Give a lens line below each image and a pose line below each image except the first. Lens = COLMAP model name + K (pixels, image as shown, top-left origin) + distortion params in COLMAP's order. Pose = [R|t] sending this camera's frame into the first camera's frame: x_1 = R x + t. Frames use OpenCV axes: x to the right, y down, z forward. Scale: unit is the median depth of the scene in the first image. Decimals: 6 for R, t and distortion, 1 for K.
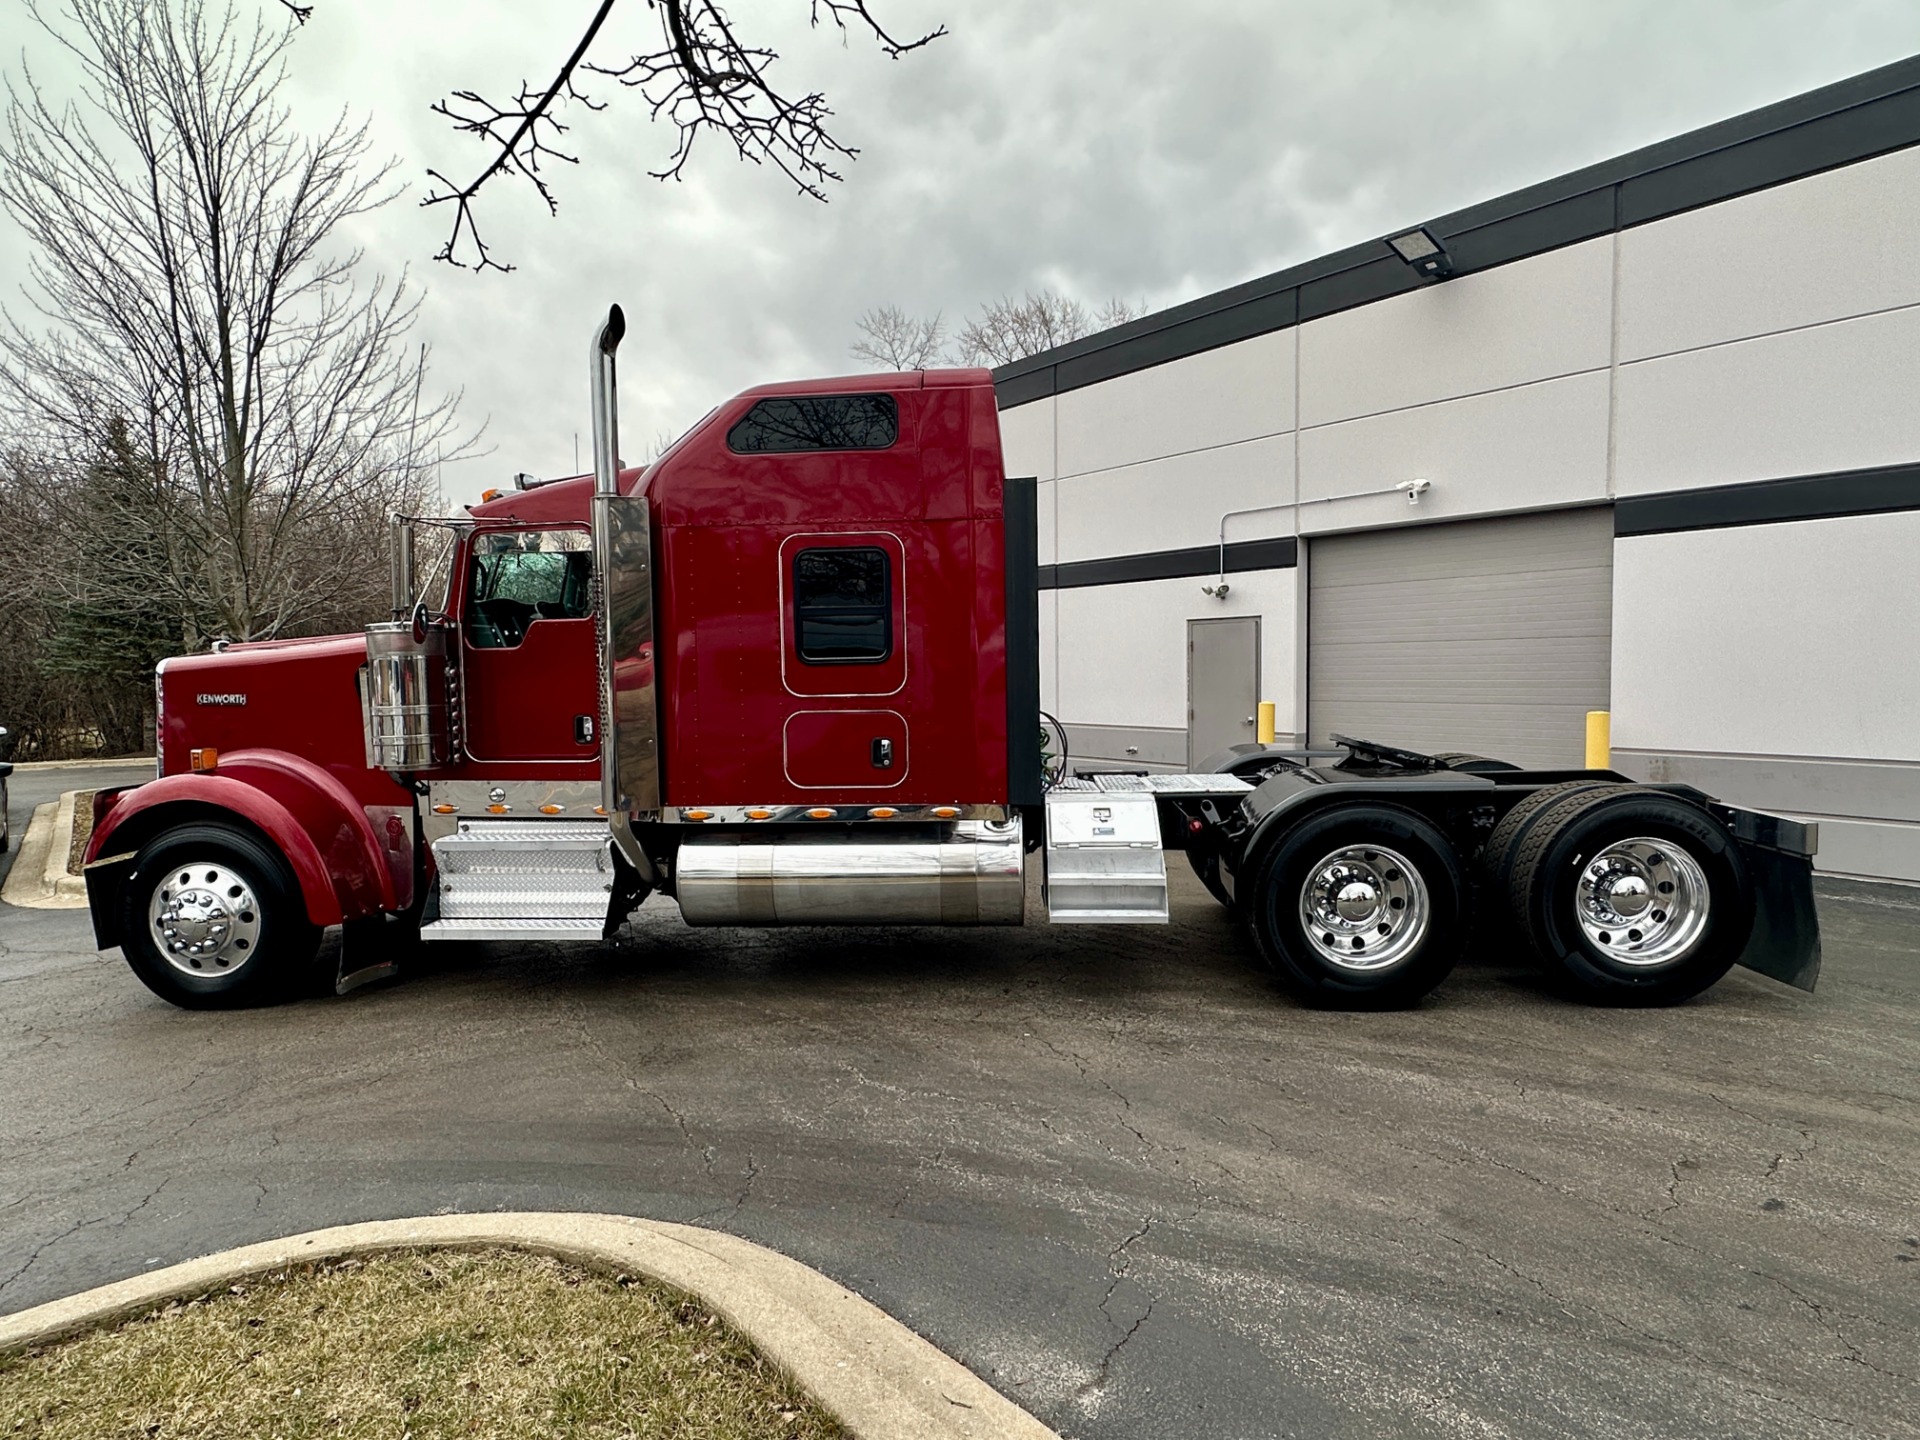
lens RADIAL K [[1118.3, 0, 992.7], [0, 1118.3, 722.5], [0, 0, 1]] dist [-0.006557, 0.000497]
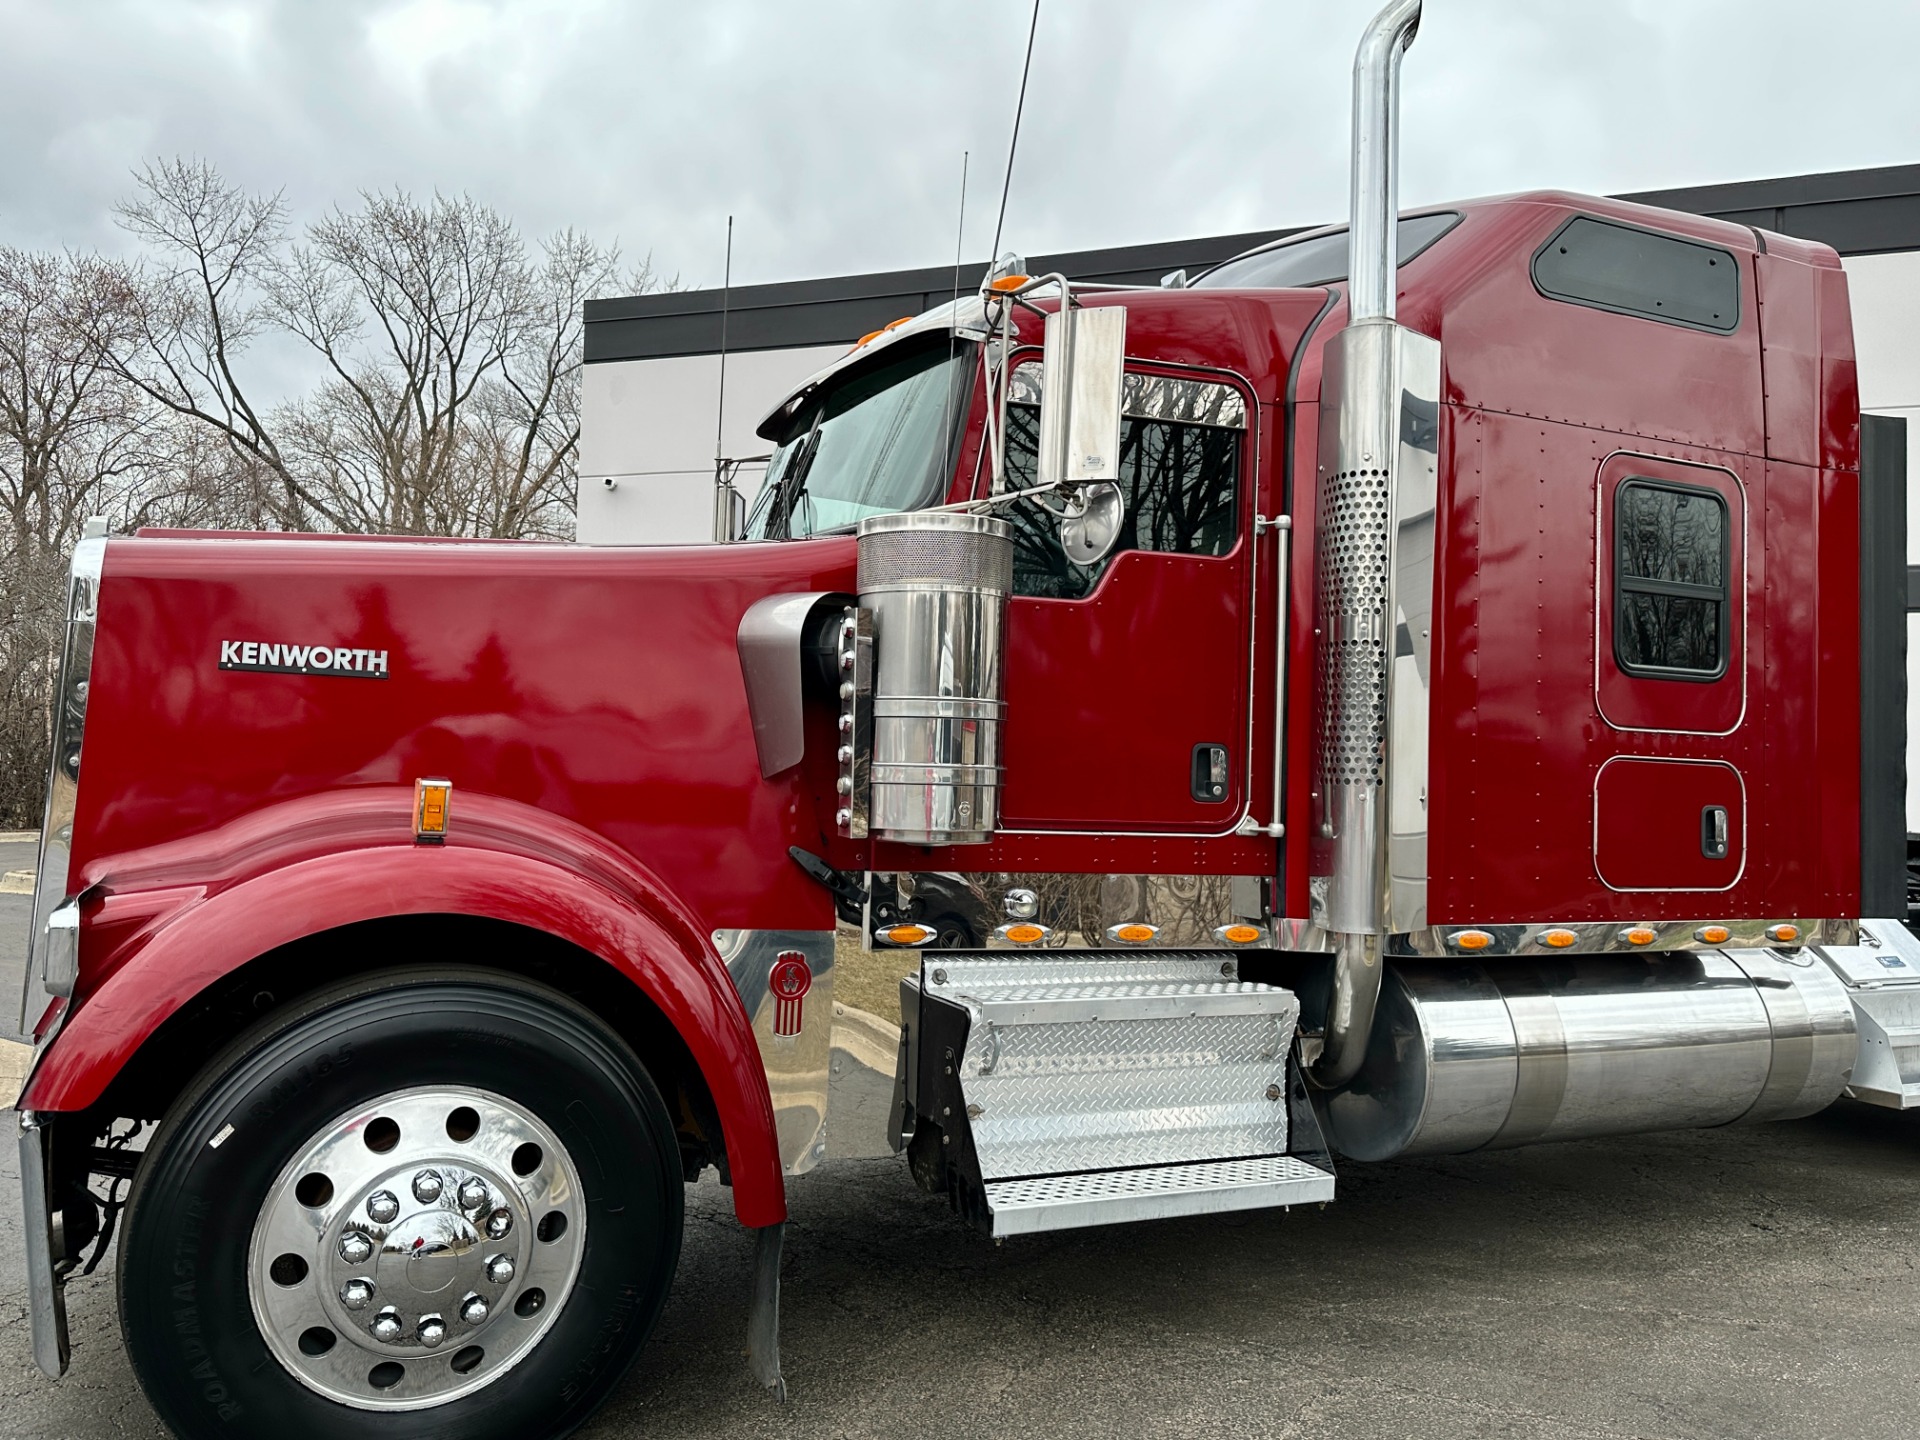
lens RADIAL K [[1519.5, 0, 964.1], [0, 1519.5, 709.9], [0, 0, 1]] dist [0.114719, -0.199446]
pose [[0.873163, 0.063804, 0.483235, -0.809608], [-0.019577, 0.995186, -0.096026, 0.047003], [-0.487036, 0.074386, 0.870209, 0.459492]]
